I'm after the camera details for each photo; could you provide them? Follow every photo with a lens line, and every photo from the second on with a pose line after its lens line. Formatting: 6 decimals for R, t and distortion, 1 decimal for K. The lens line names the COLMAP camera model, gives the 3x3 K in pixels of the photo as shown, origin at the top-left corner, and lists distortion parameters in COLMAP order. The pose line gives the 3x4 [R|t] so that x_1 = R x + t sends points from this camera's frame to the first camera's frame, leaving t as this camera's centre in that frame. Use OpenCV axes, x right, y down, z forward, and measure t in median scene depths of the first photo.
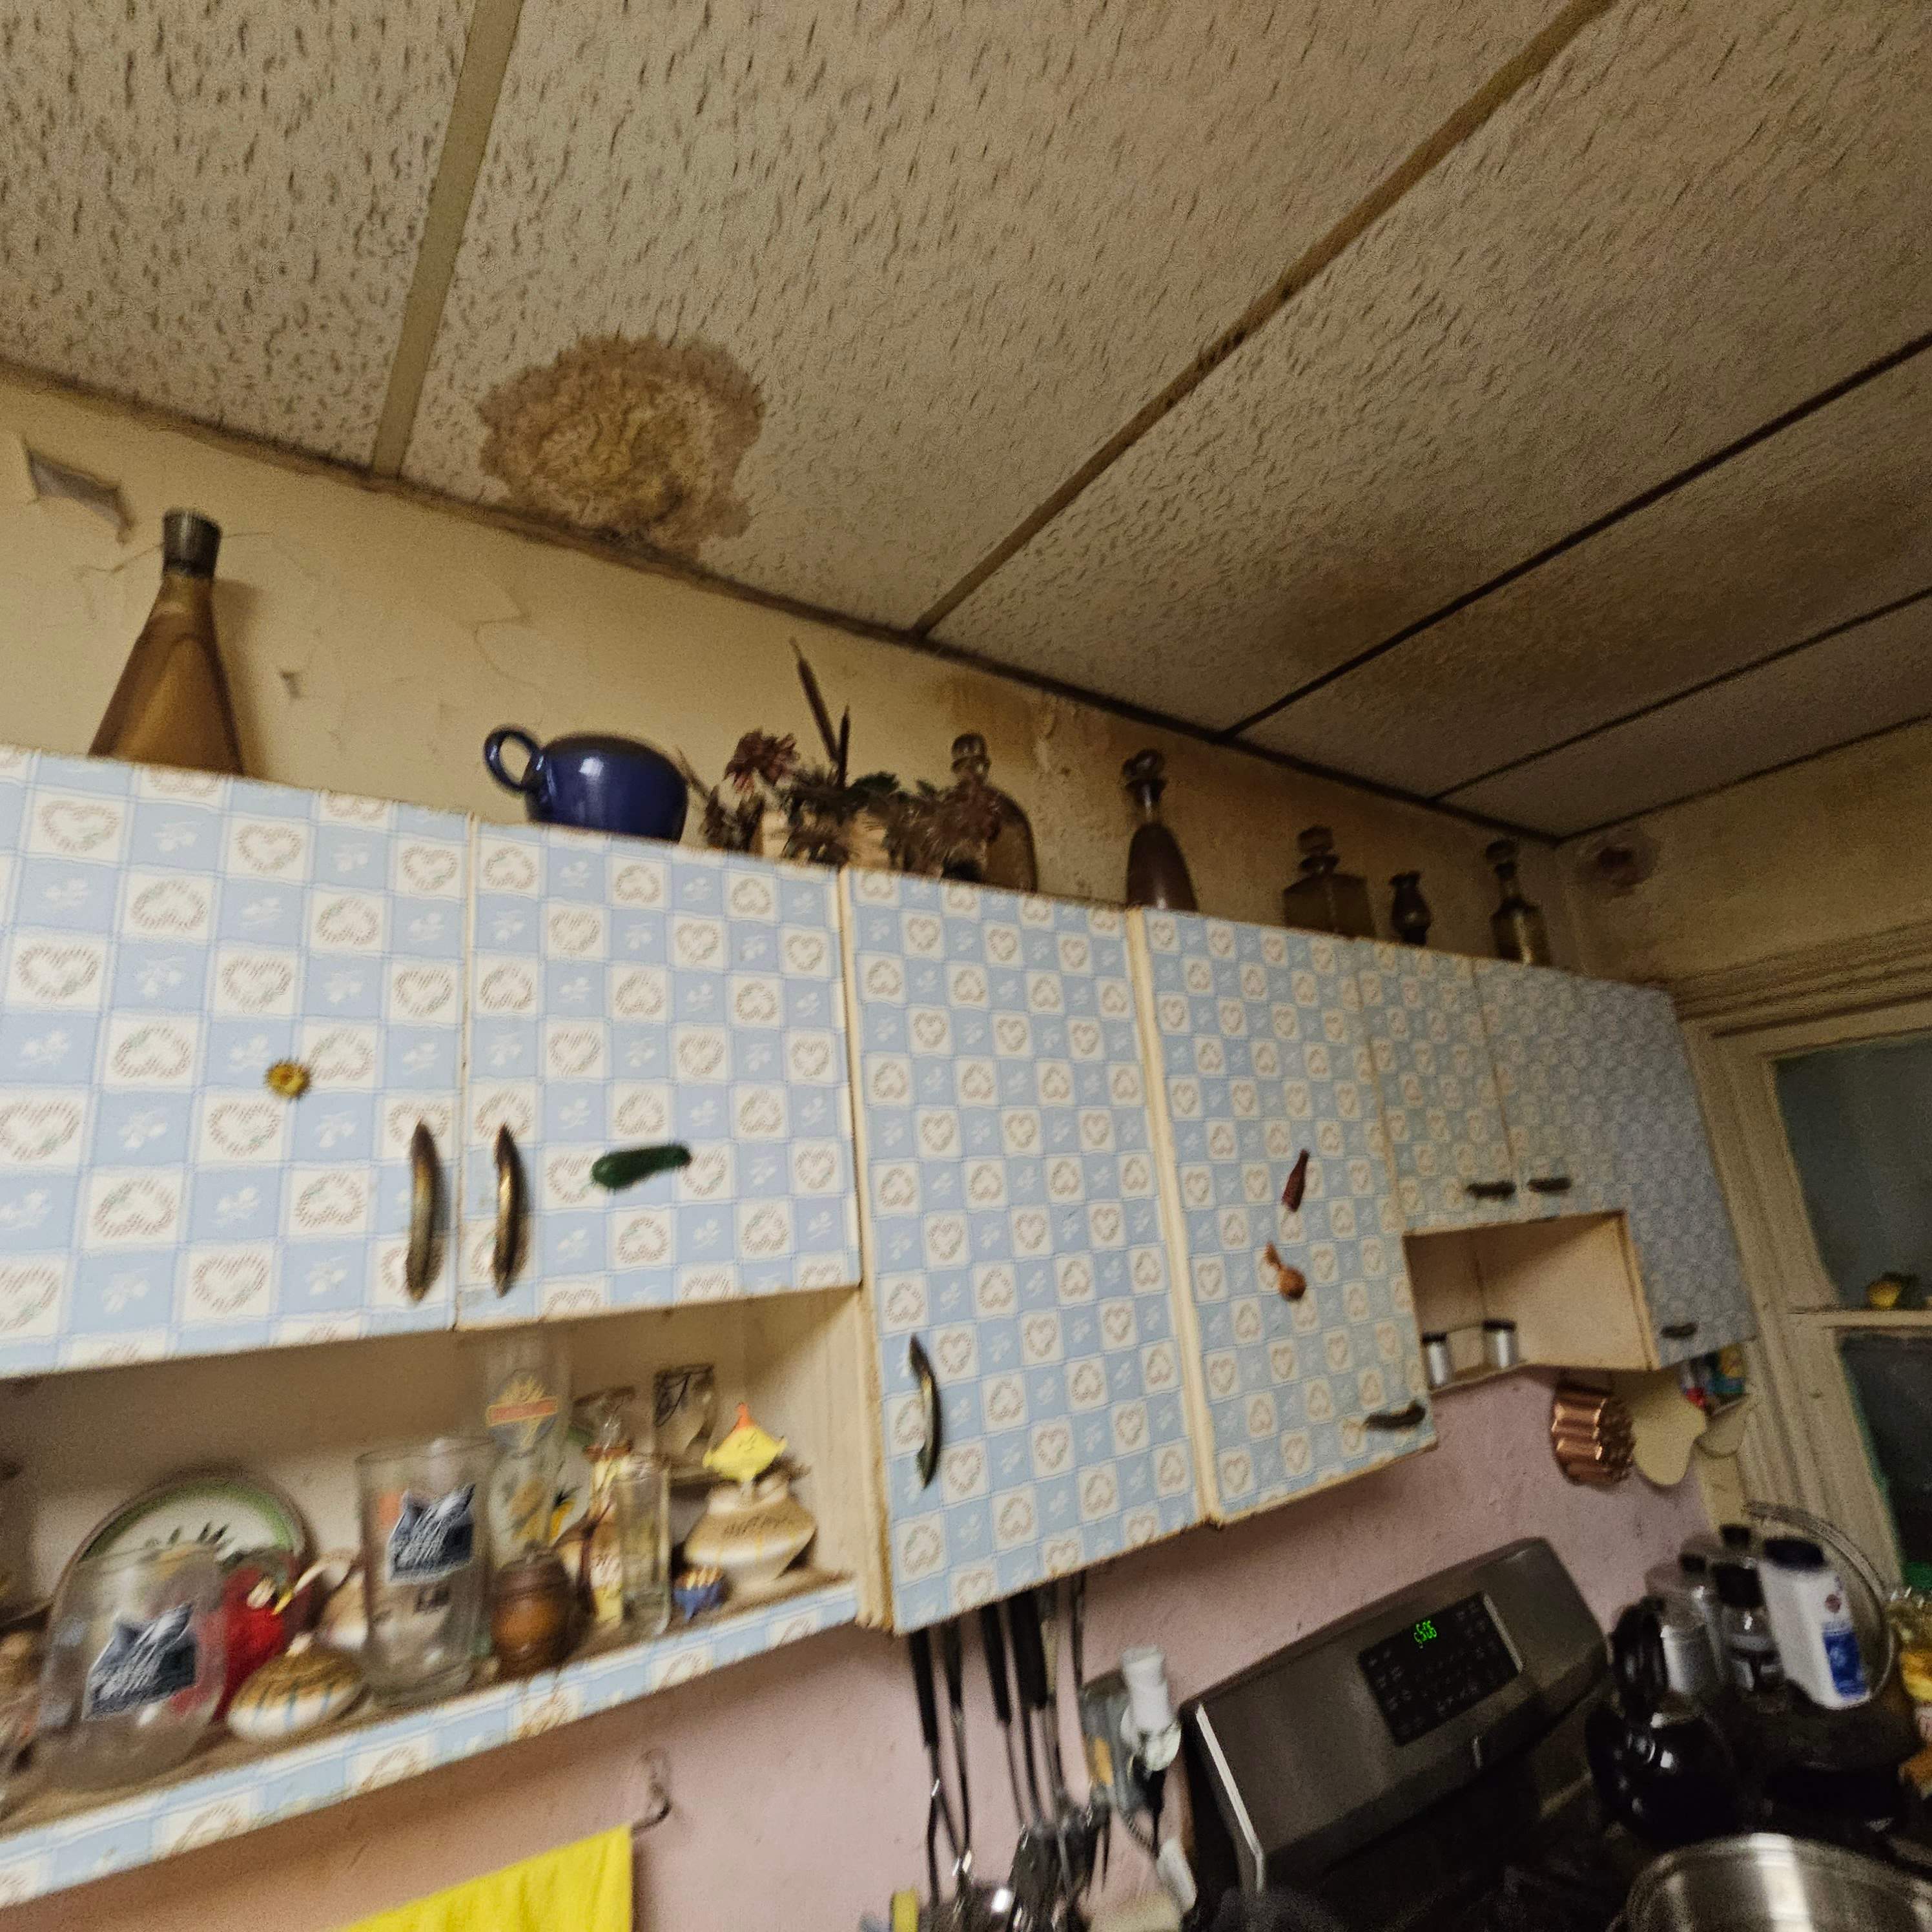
lens RADIAL K [[1062.5, 0, 959.1], [0, 1062.5, 967.2], [0, 0, 1]] dist [0.001876, -0.001439]
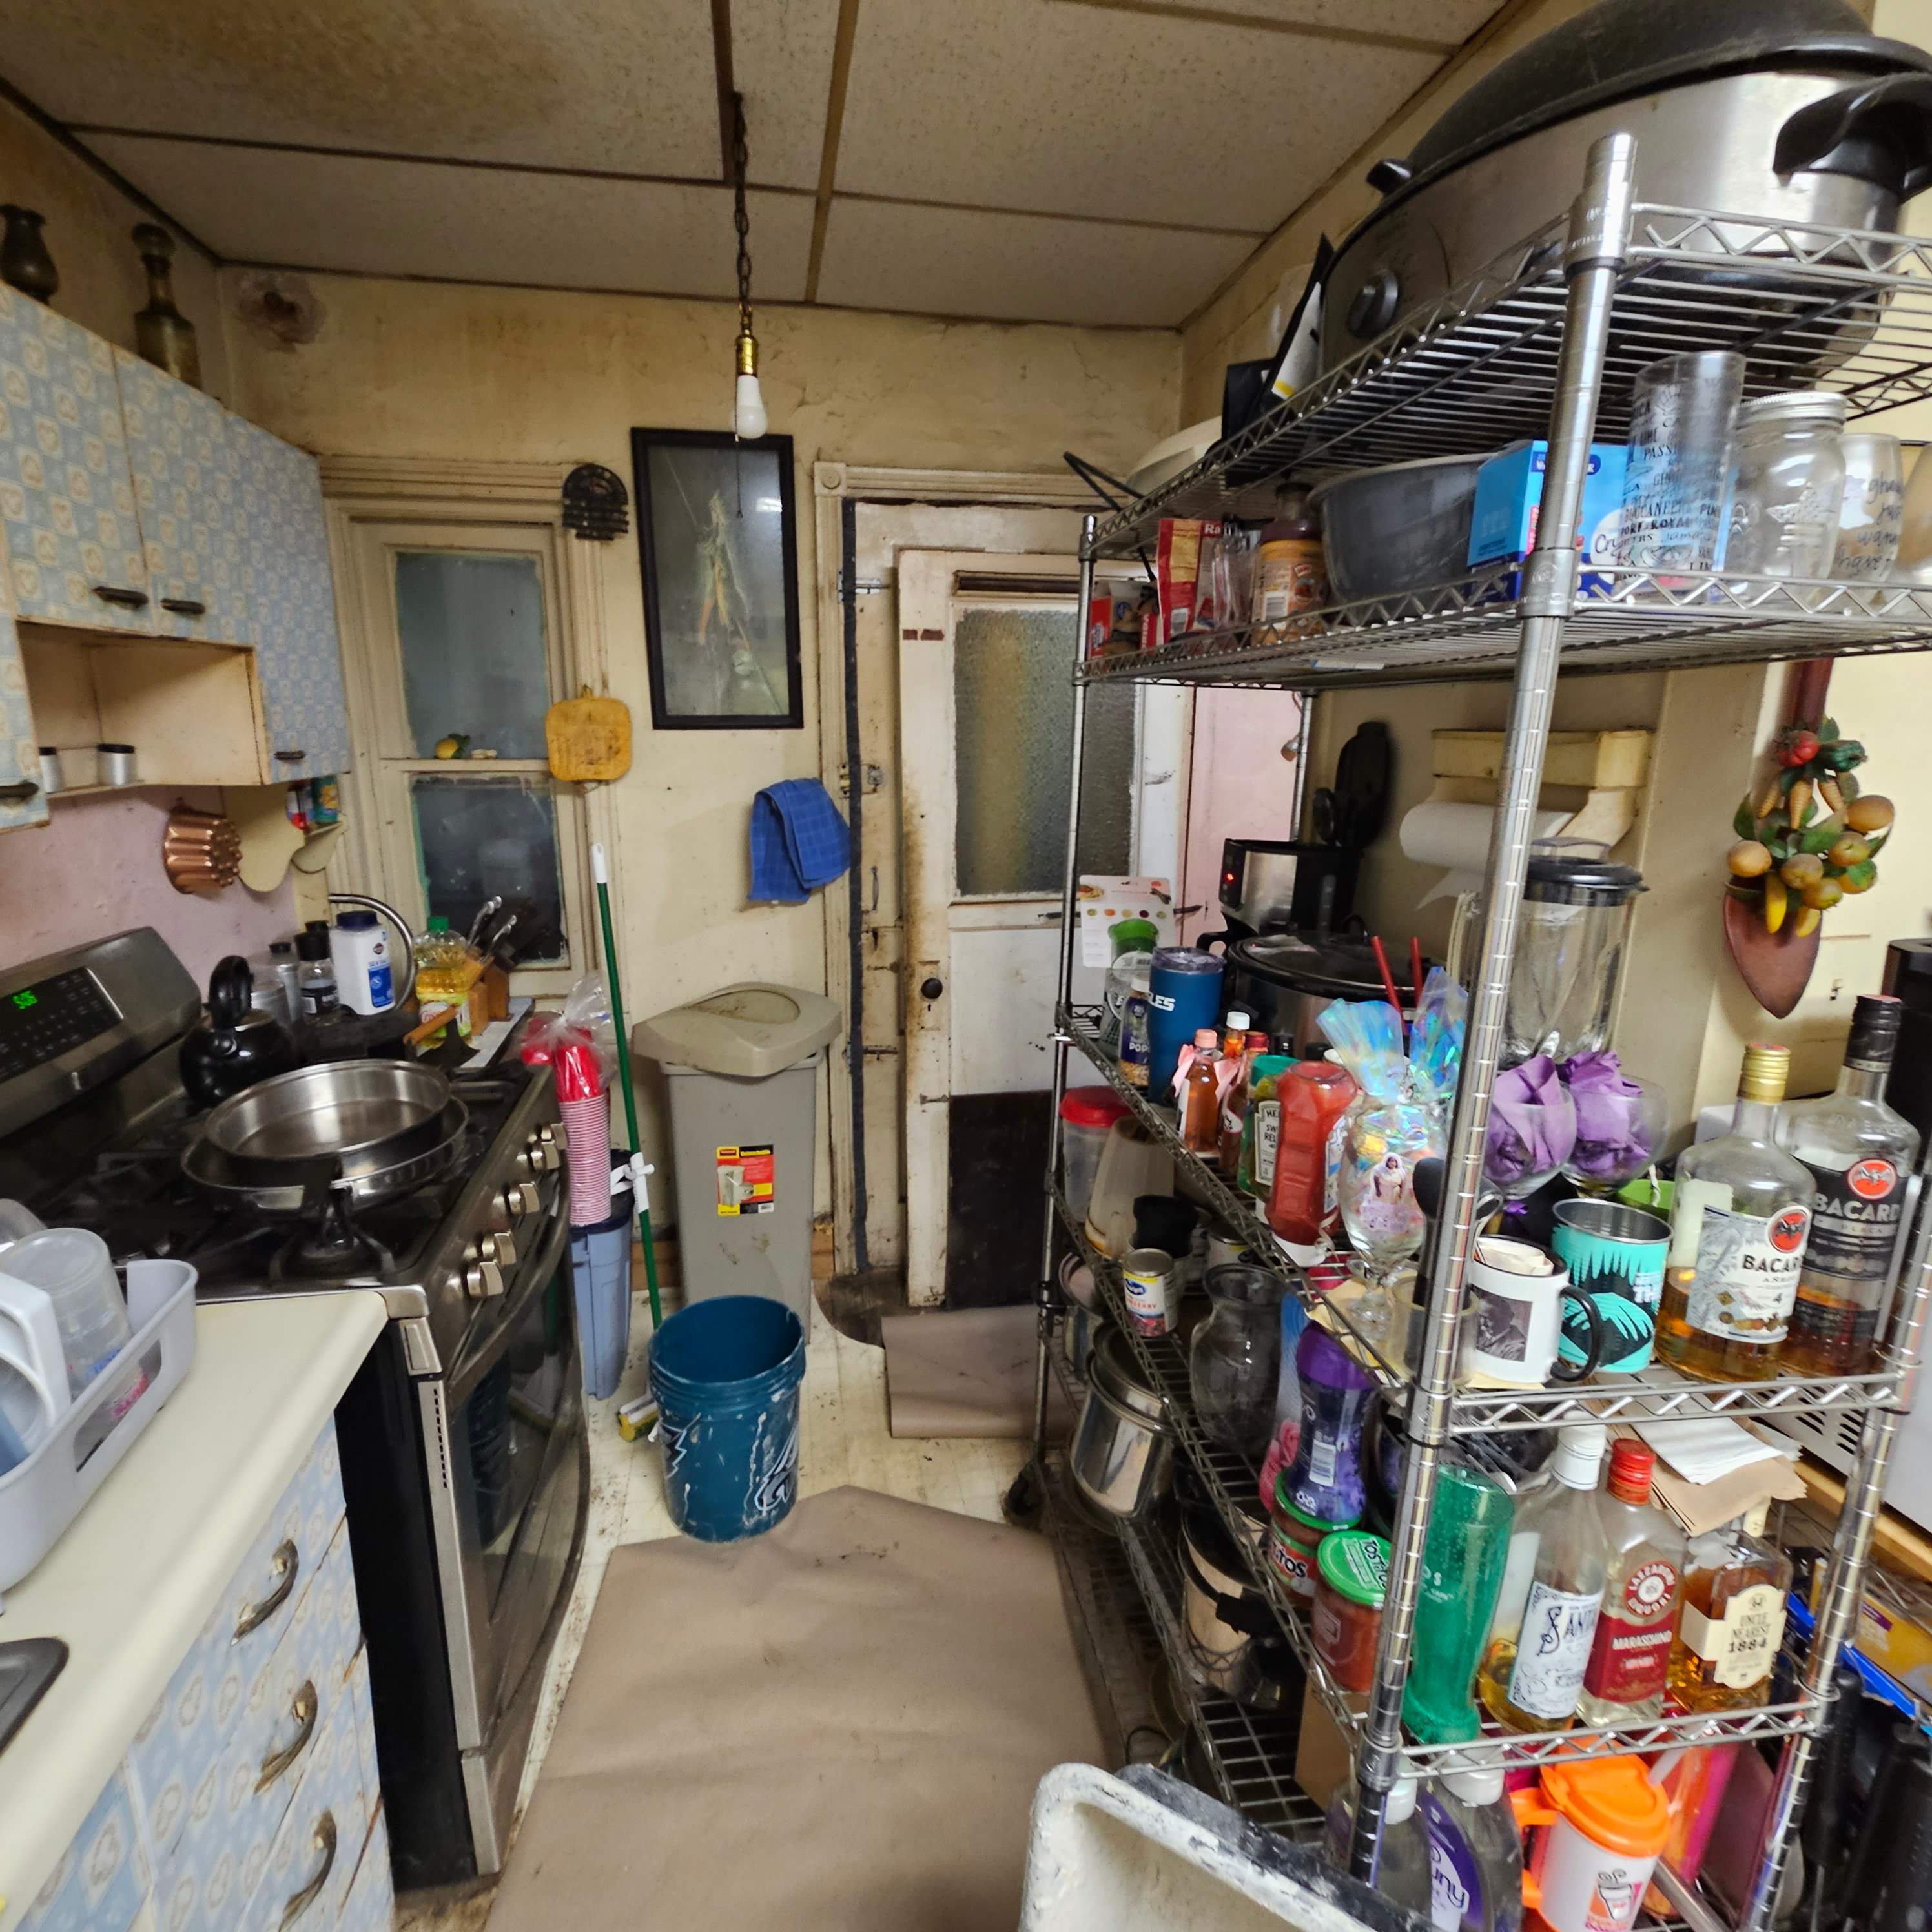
lens RADIAL K [[1062.5, 0, 959.1], [0, 1062.5, 967.2], [0, 0, 1]] dist [0.001876, -0.001439]
pose [[0.427231, -0.124696, 0.895503, -0.098632], [-0.274846, 0.925661, 0.260021, 0.051067], [-0.861356, -0.357215, 0.361199, -0.160919]]
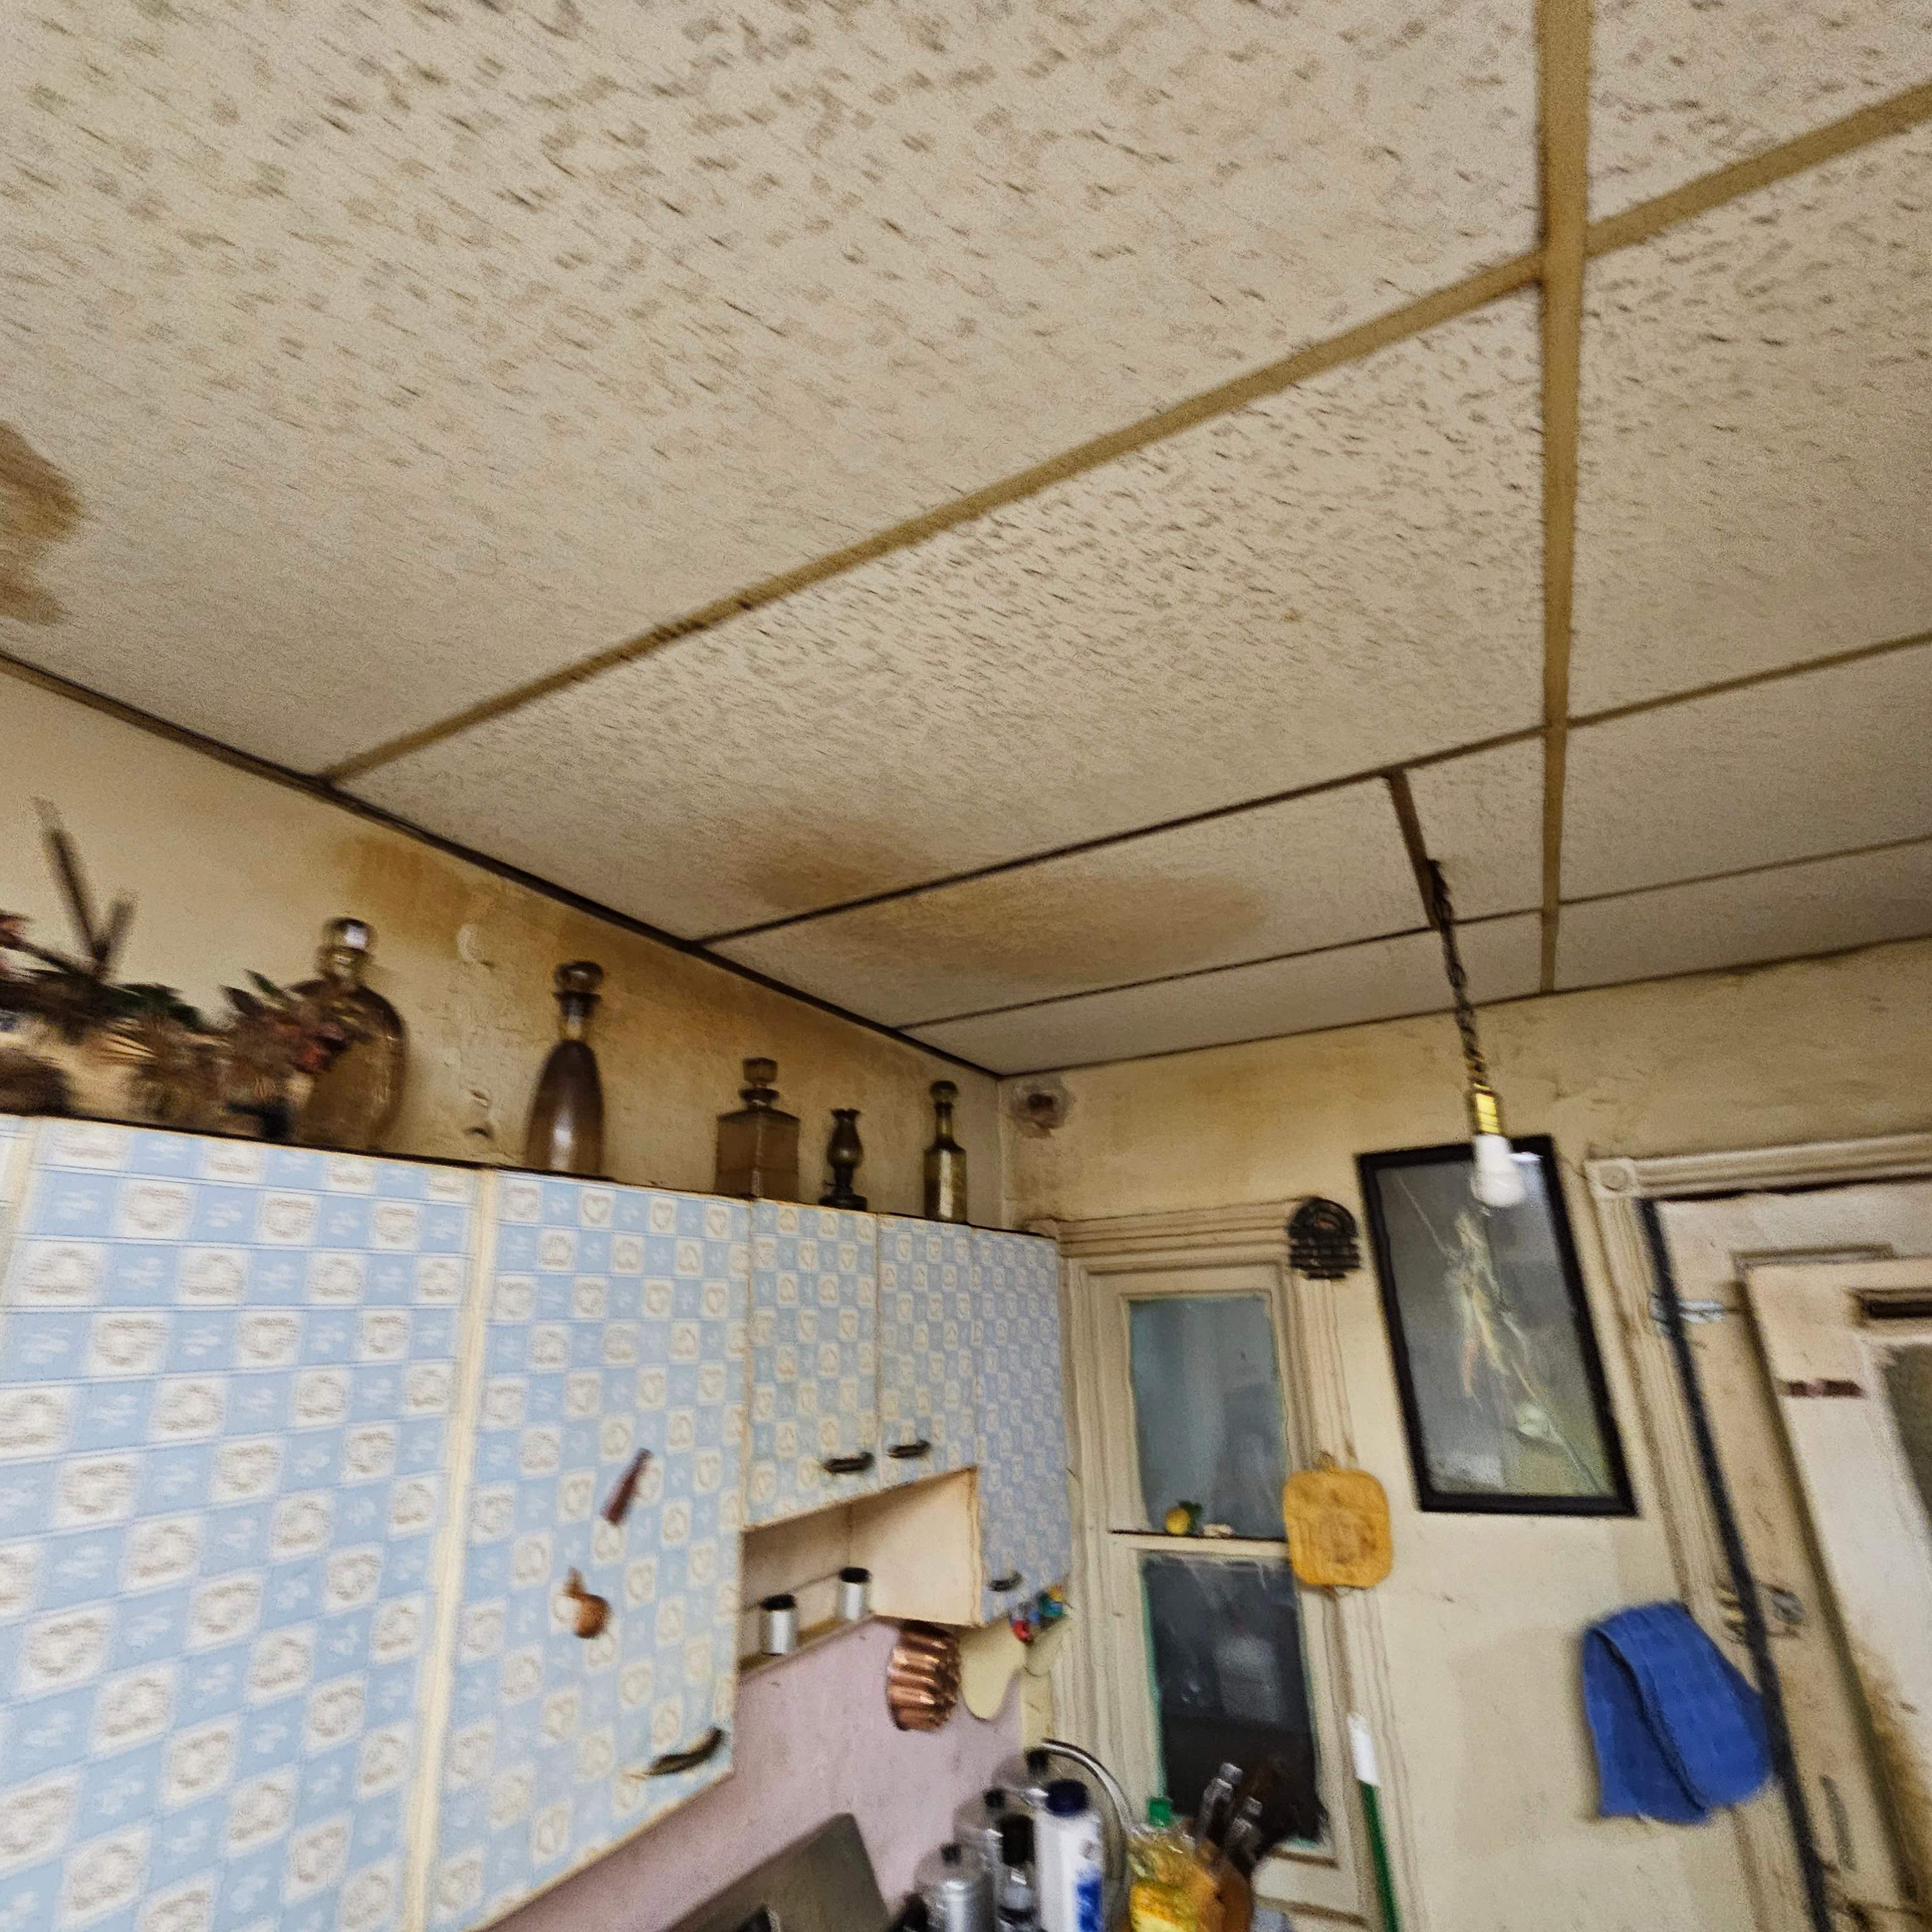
lens RADIAL K [[1053.2, 0, 966.0], [0, 1053.2, 966.0], [0, 0, 1]] dist [0.005630, 0.000614]
pose [[0.891582, 0.195107, 0.408674, 0.093951], [-0.153695, 0.979236, -0.132195, -0.126228], [-0.425981, 0.055052, 0.903056, 0.027214]]
